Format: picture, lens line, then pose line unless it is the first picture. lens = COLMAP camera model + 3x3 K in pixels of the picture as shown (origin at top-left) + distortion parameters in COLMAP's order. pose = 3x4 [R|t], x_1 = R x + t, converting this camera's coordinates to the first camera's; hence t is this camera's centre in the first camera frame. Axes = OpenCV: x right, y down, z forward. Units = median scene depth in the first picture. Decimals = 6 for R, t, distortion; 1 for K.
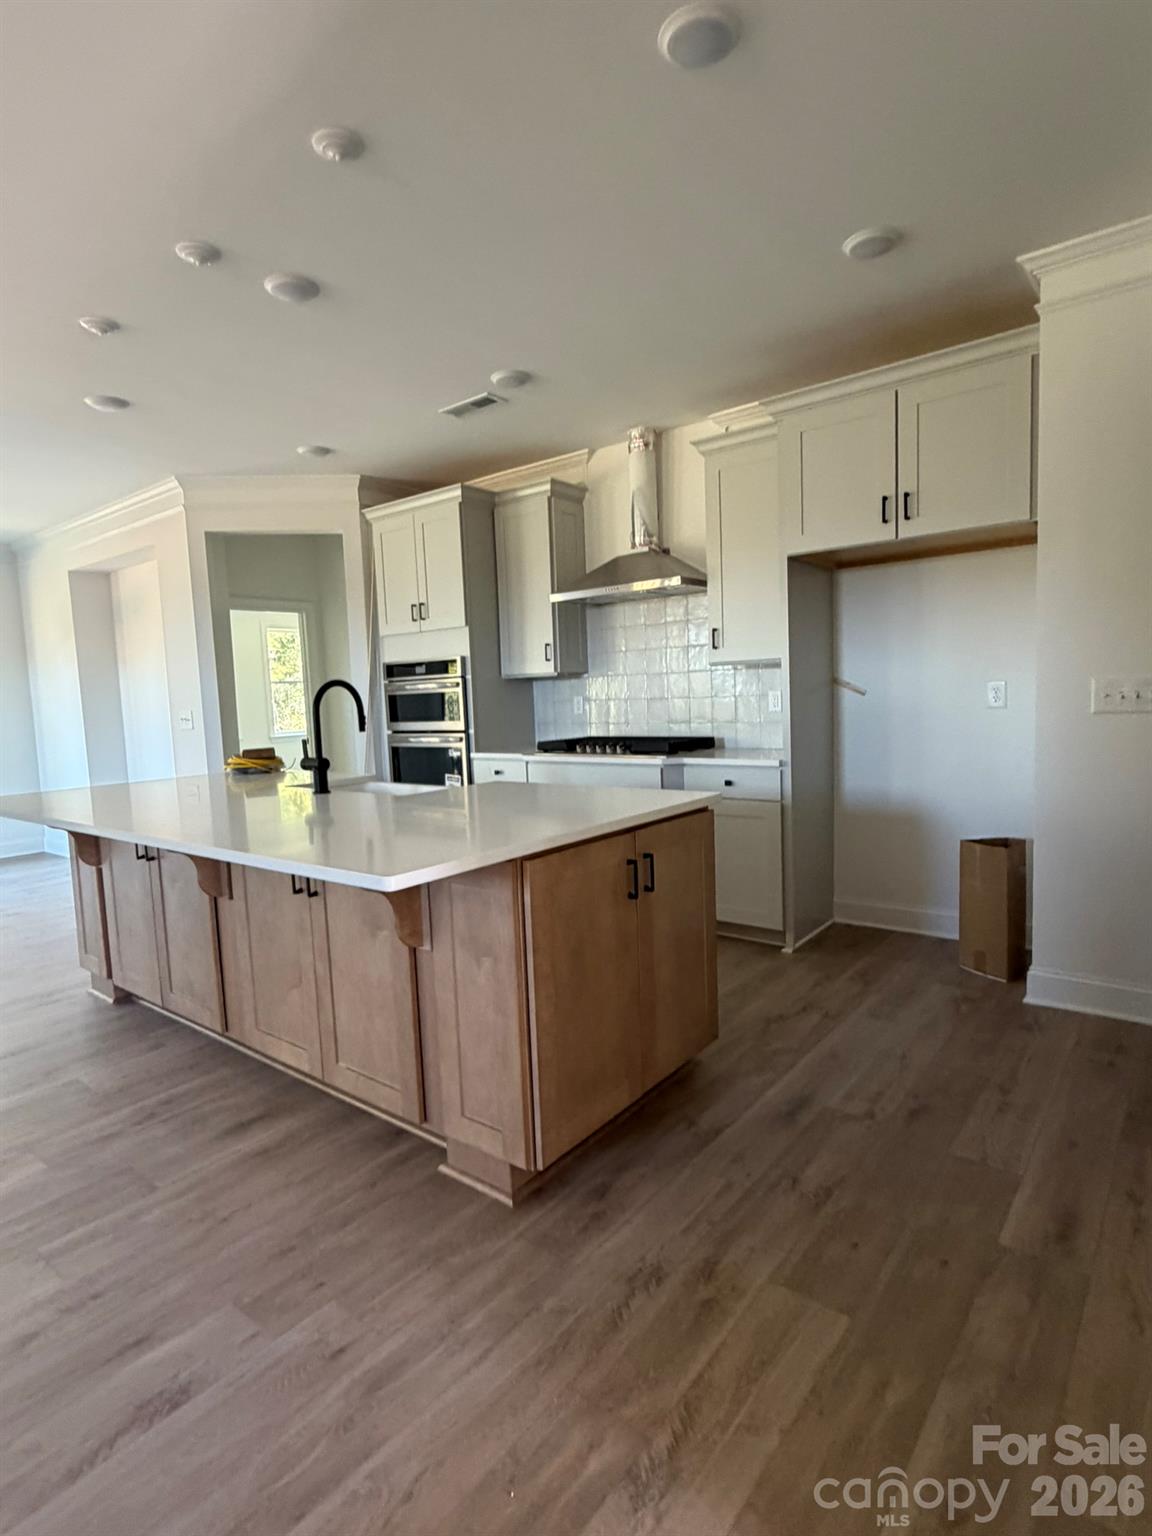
lens RADIAL K [[799.6, 0, 585.2], [0, 799.6, 766.0], [0, 0, 1]] dist [0.003944, -0.000107]
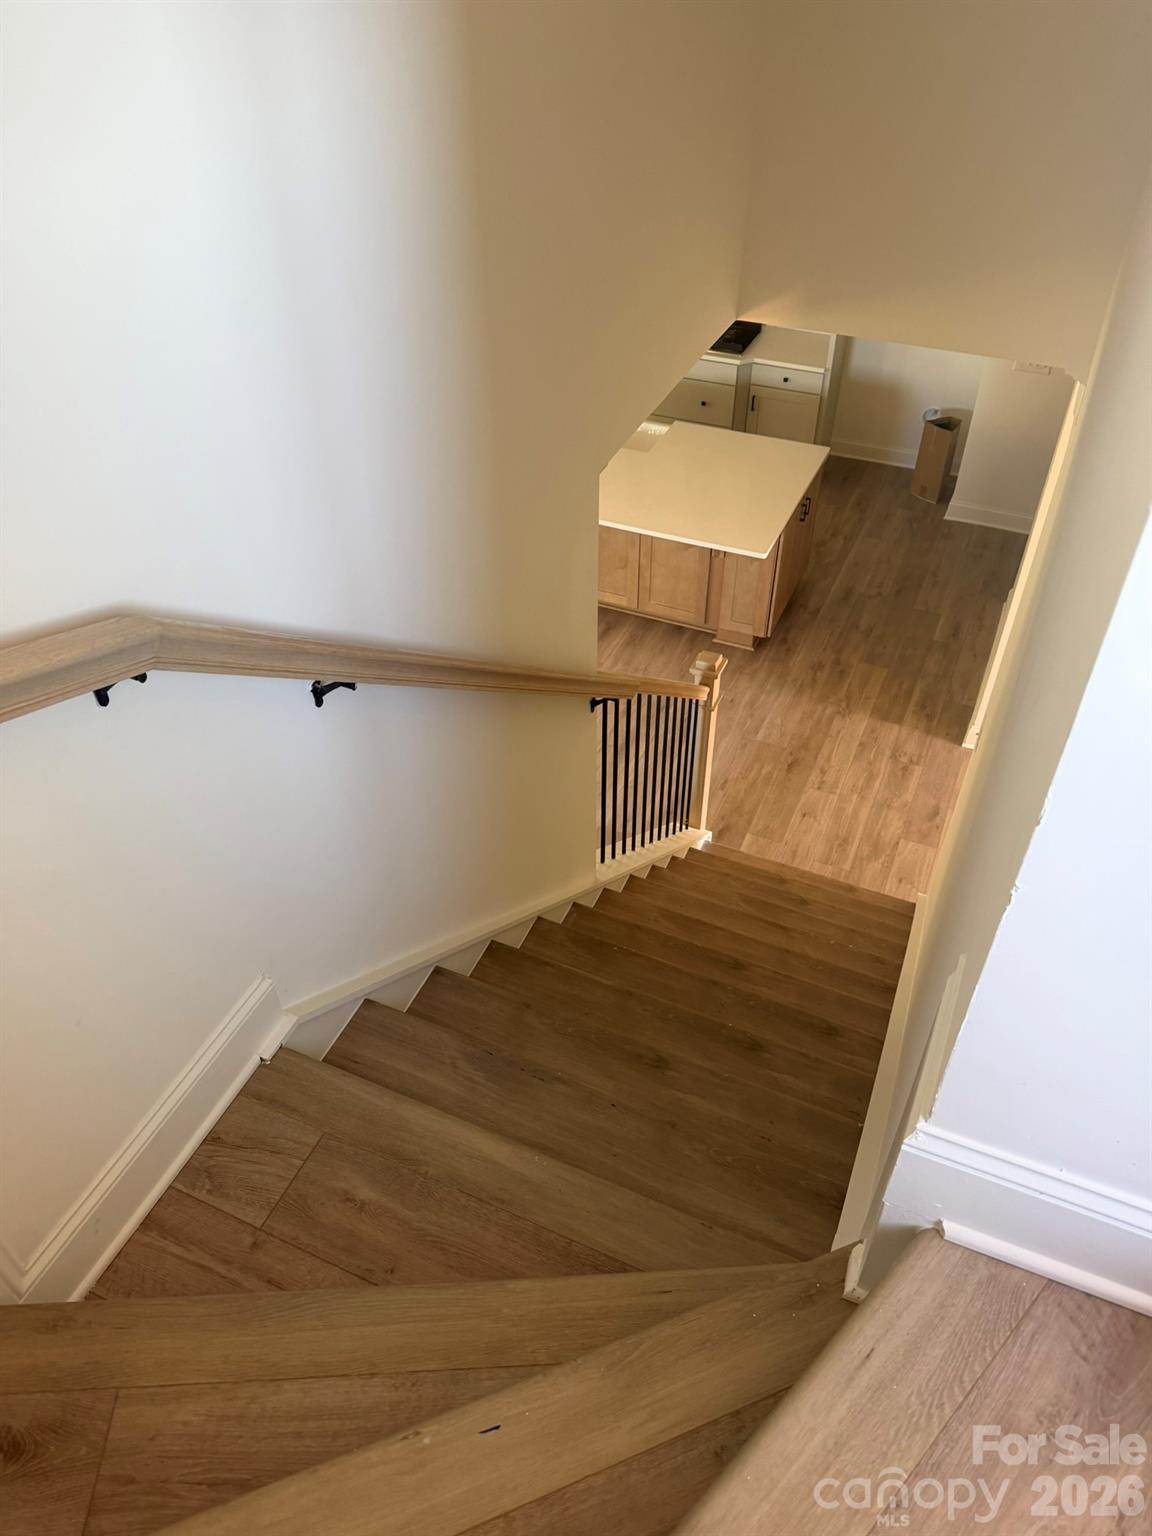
lens RADIAL K [[1096.6, 0, 573.3], [0, 1096.6, 763.3], [0, 0, 1]] dist [0.066562, 0.000973]
pose [[0.968944, -0.145468, 0.199964, -1.273590], [-0.002696, 0.802395, 0.596787, -1.125725], [-0.247264, -0.578792, 0.777084, -1.605850]]
